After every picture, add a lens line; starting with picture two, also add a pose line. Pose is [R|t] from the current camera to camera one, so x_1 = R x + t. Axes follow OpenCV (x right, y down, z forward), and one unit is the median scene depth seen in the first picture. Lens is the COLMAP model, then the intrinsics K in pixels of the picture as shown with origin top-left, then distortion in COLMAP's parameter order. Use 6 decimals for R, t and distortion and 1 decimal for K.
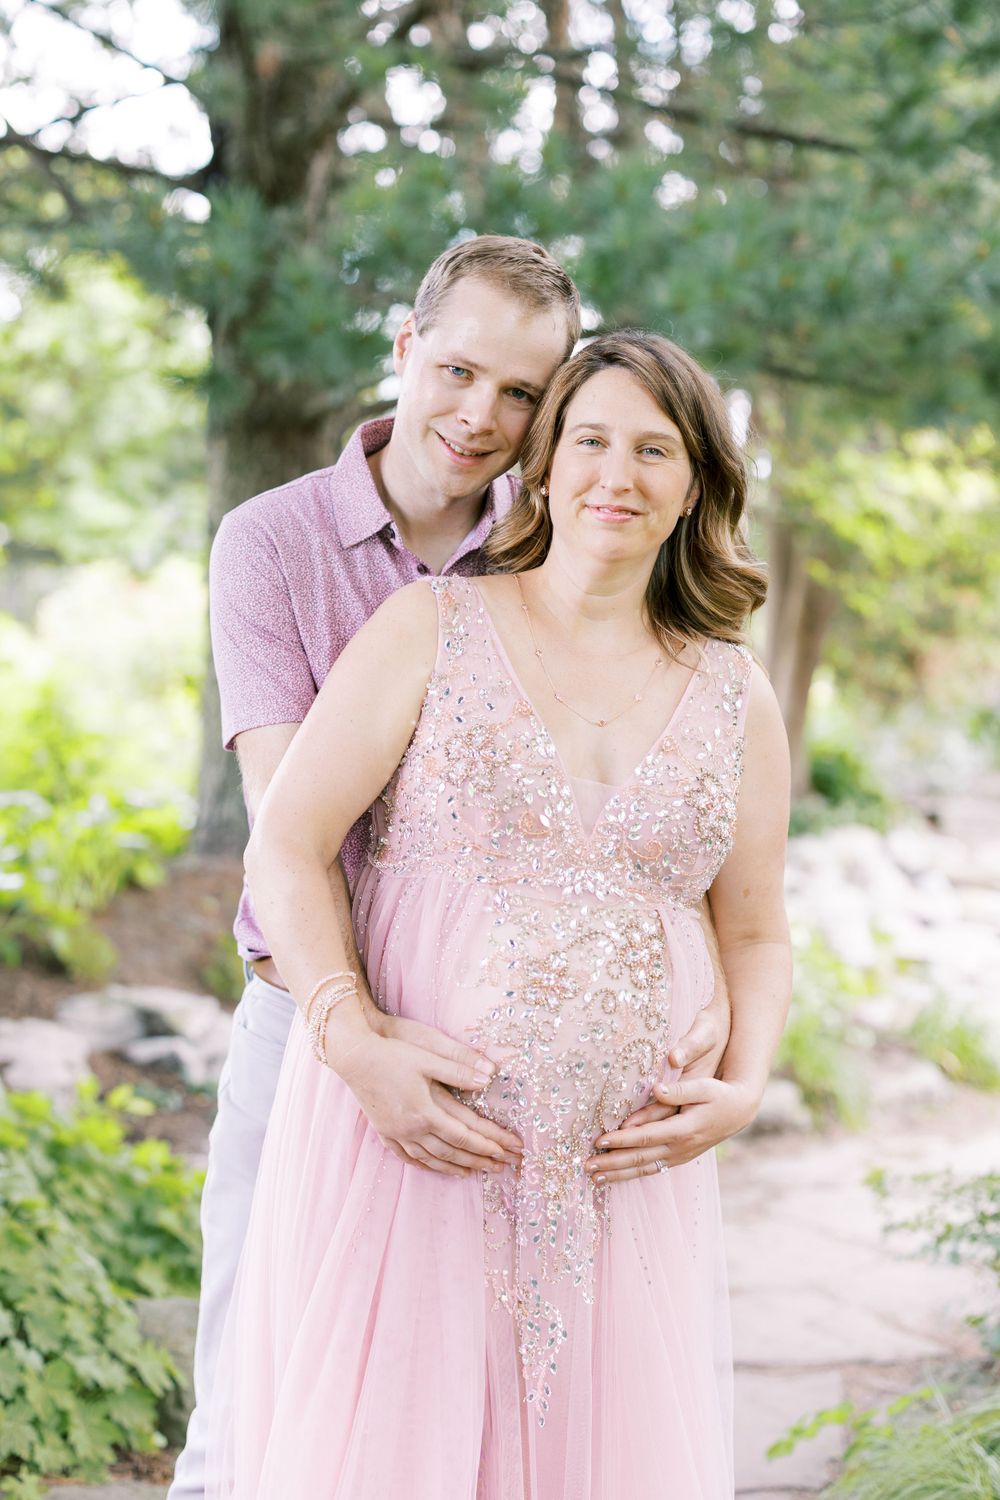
lens RADIAL K [[2140.4, 0, 506.8], [0, 2140.4, 740.9], [0, 0, 1]] dist [0.013002, 0.014843]
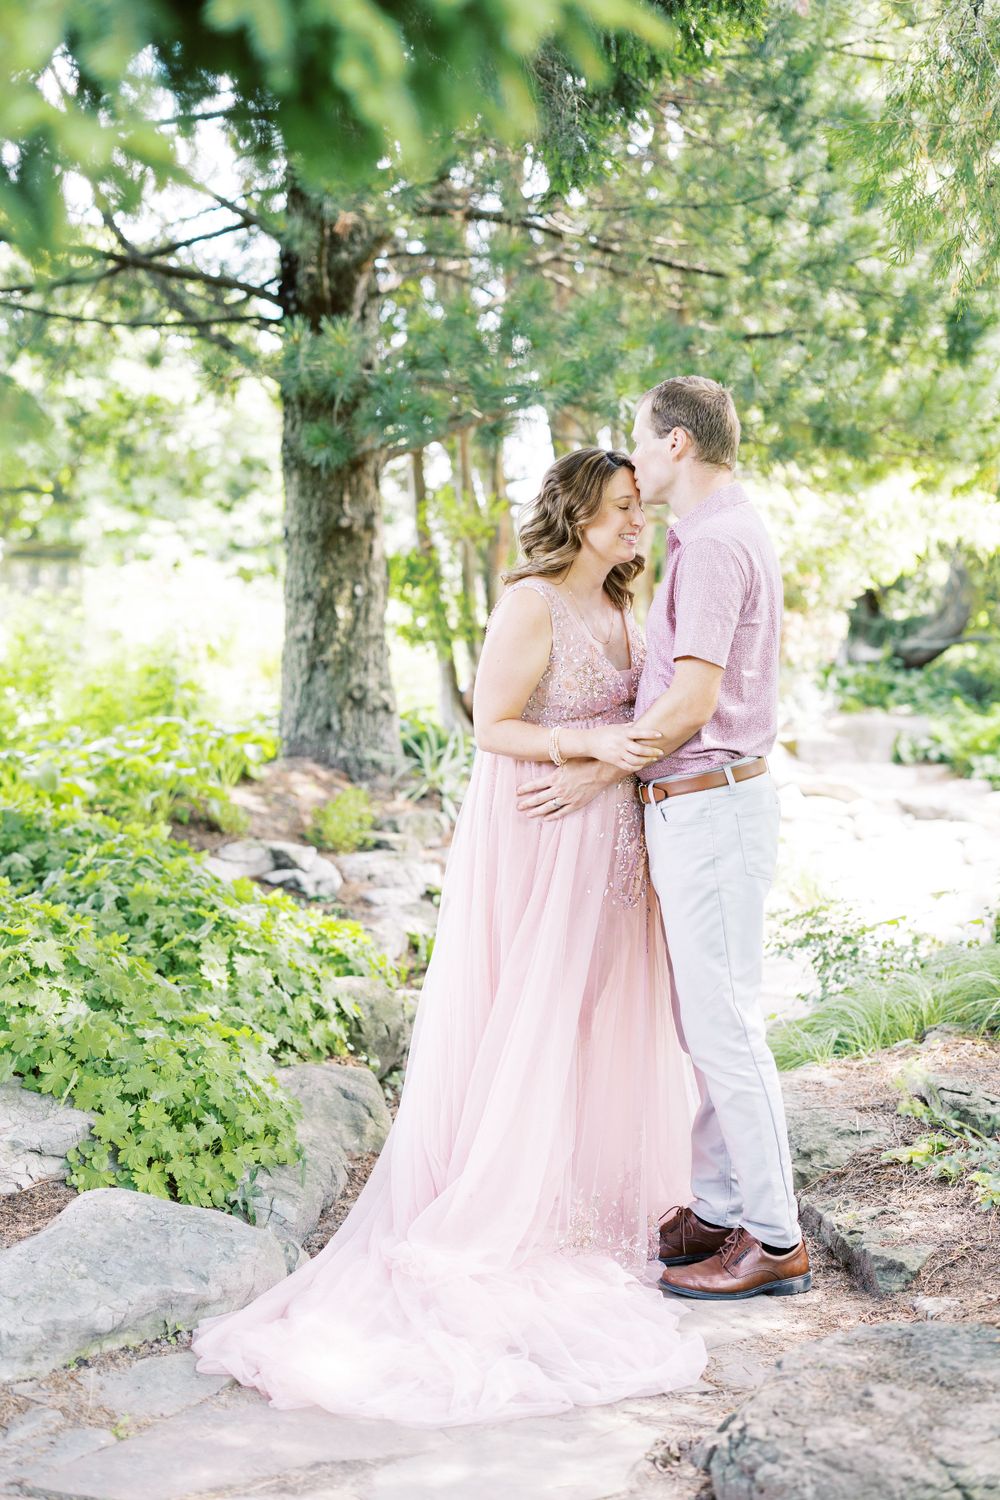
lens RADIAL K [[2188.1, 0, 475.1], [0, 2188.1, 756.1], [0, 0, 1]] dist [0.016449, 0.027617]
pose [[0.999030, -0.011898, 0.042403, -0.088809], [0.011599, 0.999906, 0.007281, 0.046681], [-0.042485, -0.006782, 0.999074, -0.560130]]
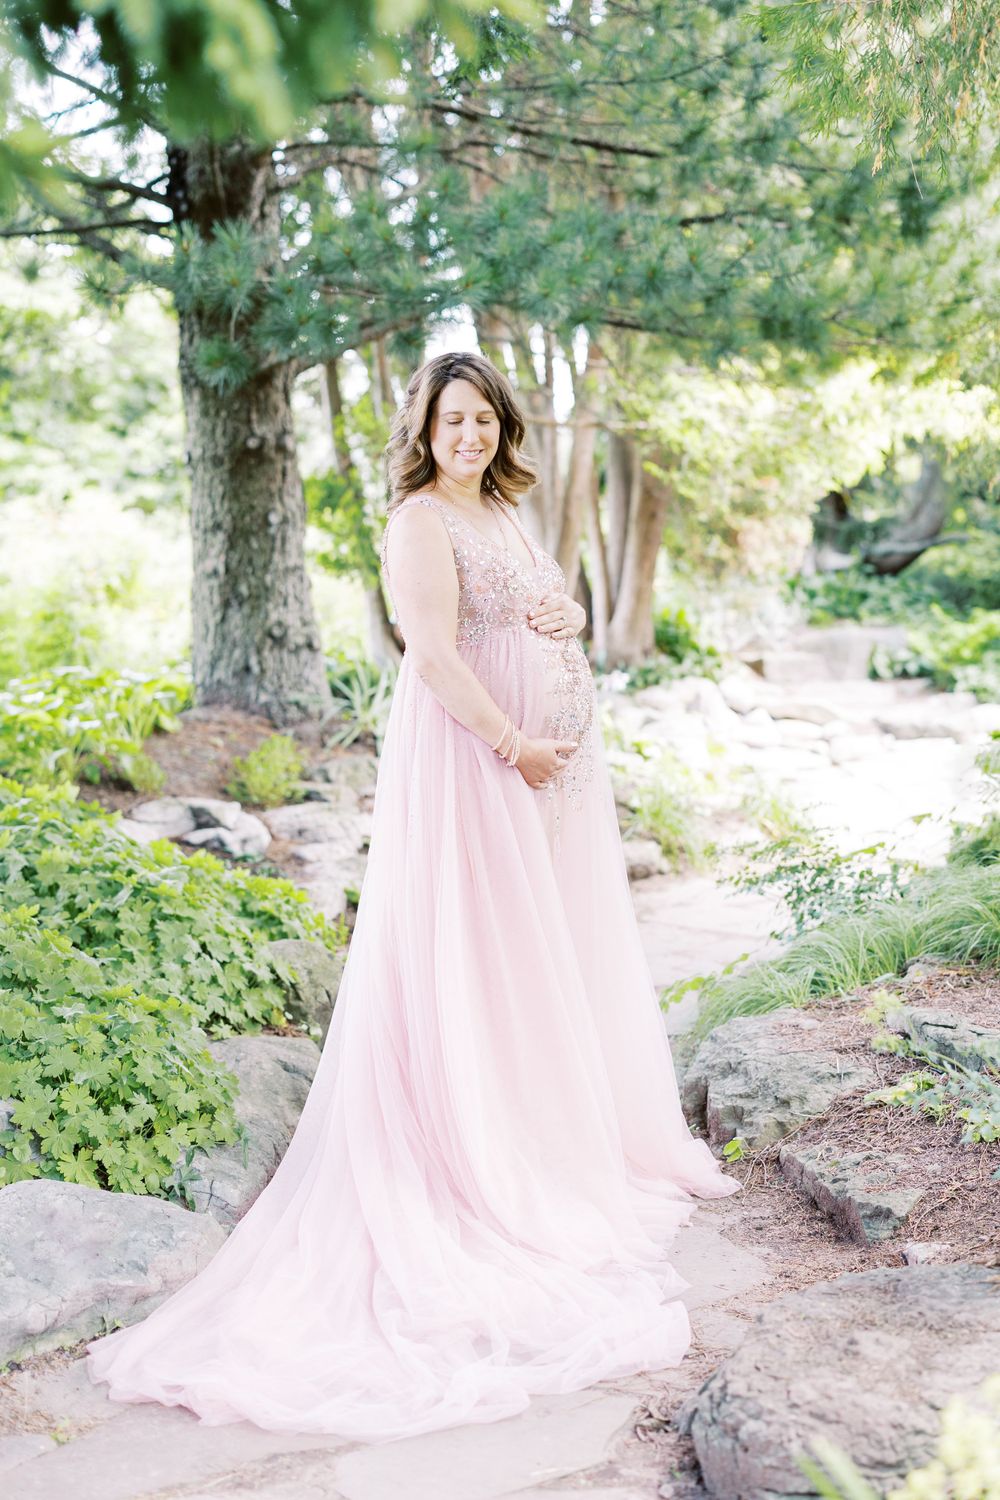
lens RADIAL K [[2470.8, 0, 536.0], [0, 2470.8, 706.9], [0, 0, 1]] dist [0.018350, 0.001041]
pose [[0.993931, -0.061817, 0.090989, -0.087879], [0.060755, 0.998049, 0.014396, 0.048531], [-0.091701, -0.008781, 0.995748, -0.608922]]
